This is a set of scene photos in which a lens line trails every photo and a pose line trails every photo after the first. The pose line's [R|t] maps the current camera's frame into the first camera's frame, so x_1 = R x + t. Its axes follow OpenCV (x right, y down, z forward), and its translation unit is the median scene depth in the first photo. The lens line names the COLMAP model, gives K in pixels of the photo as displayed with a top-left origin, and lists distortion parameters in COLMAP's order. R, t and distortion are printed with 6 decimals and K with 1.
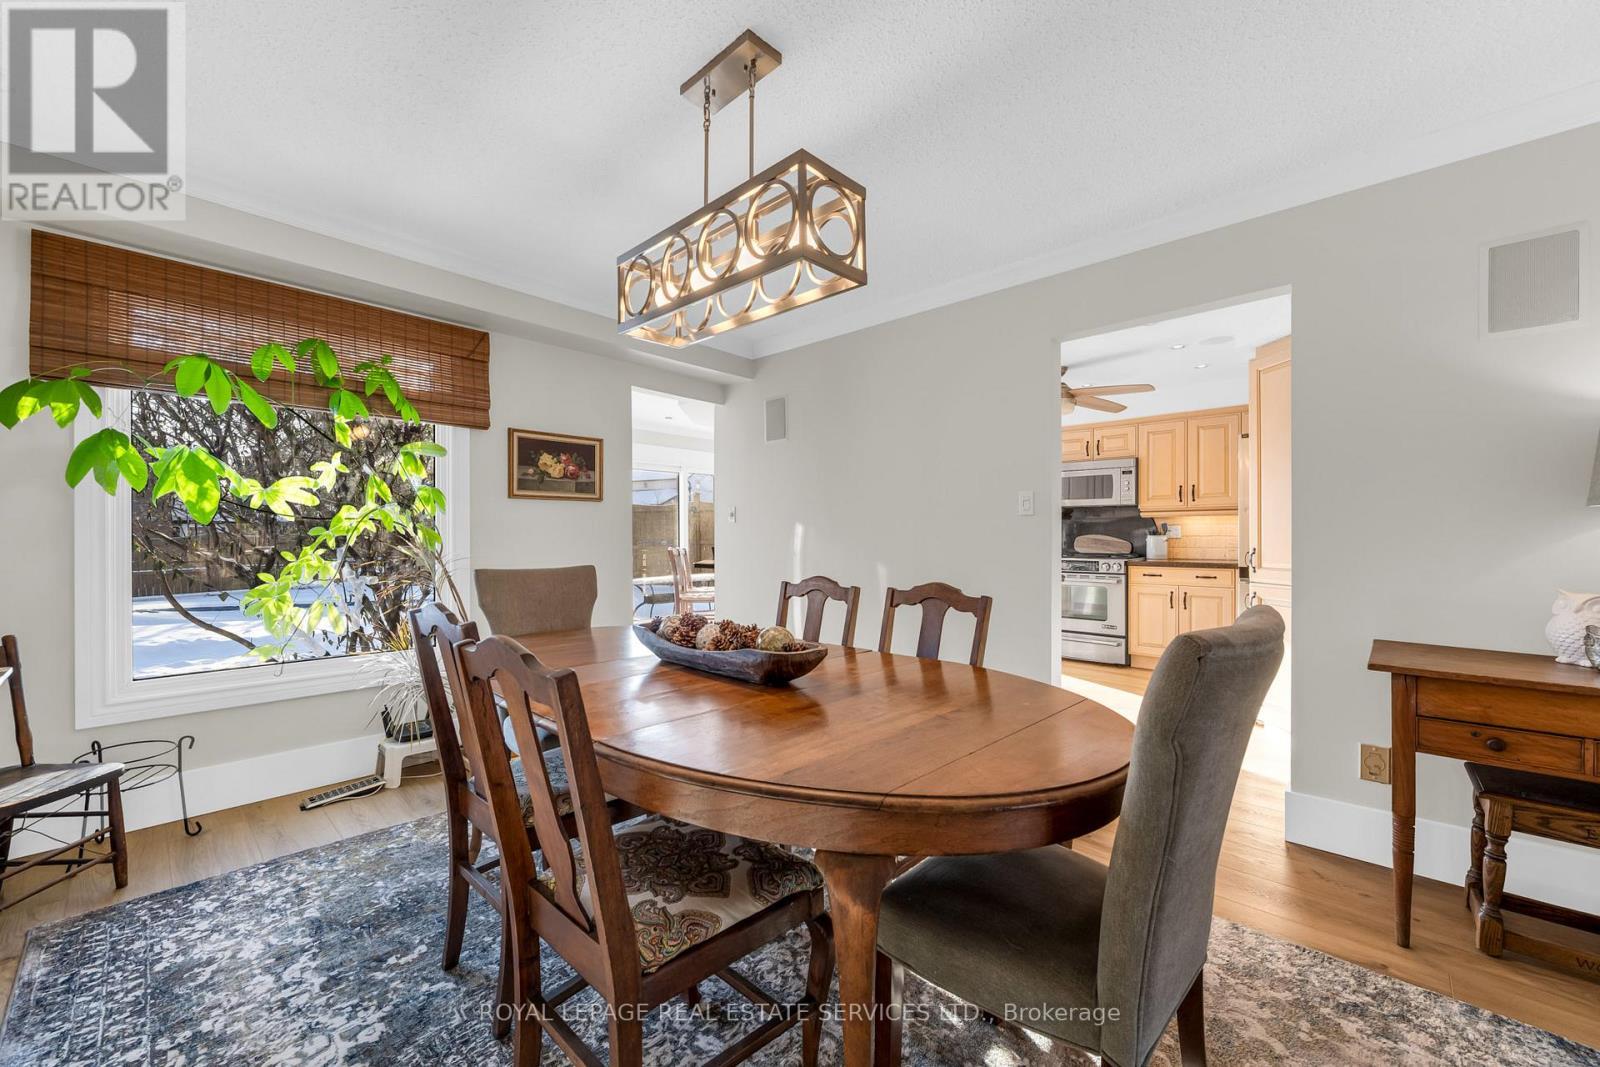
lens RADIAL K [[625.4, 0, 800.3], [0, 625.4, 536.1], [0, 0, 1]] dist [0.001003, 0.000102]
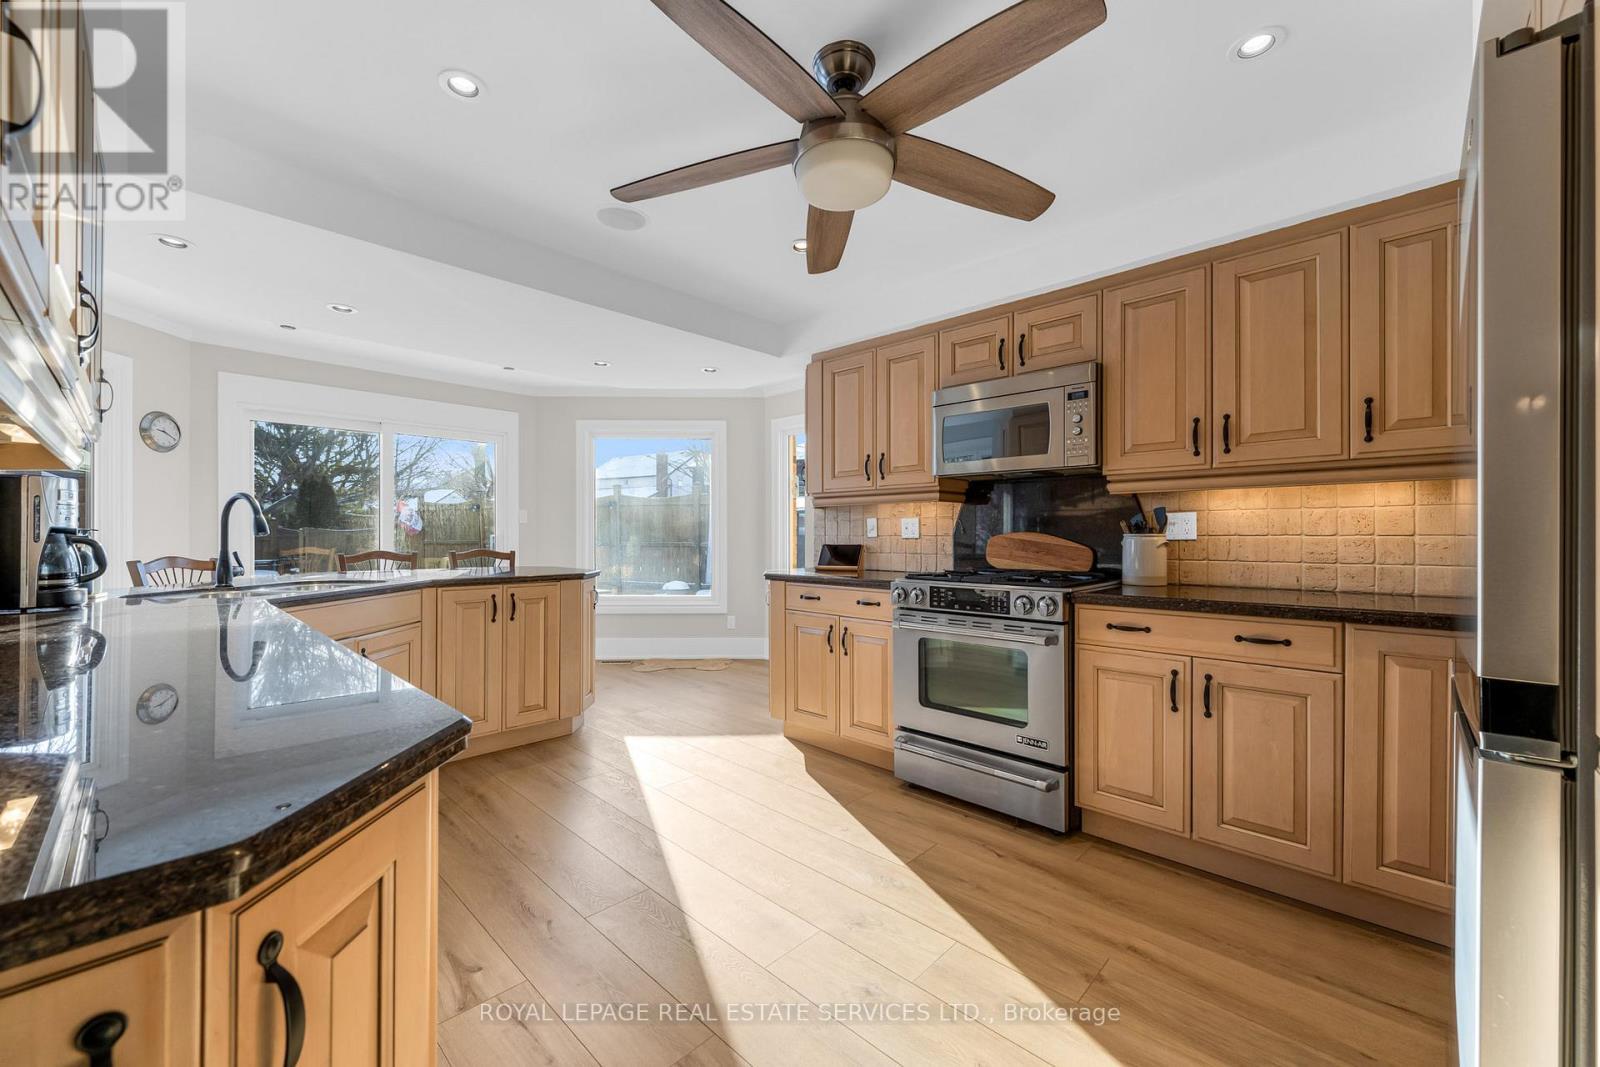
lens RADIAL K [[625.4, 0, 801.9], [0, 625.4, 534.1], [0, 0, 1]] dist [0.001003, 0.000102]
pose [[0.999858, -0.000687, -0.016858, 0.338783], [0.000664, 0.999999, -0.001377, -0.000411], [0.016858, 0.001366, 0.999857, 0.556803]]
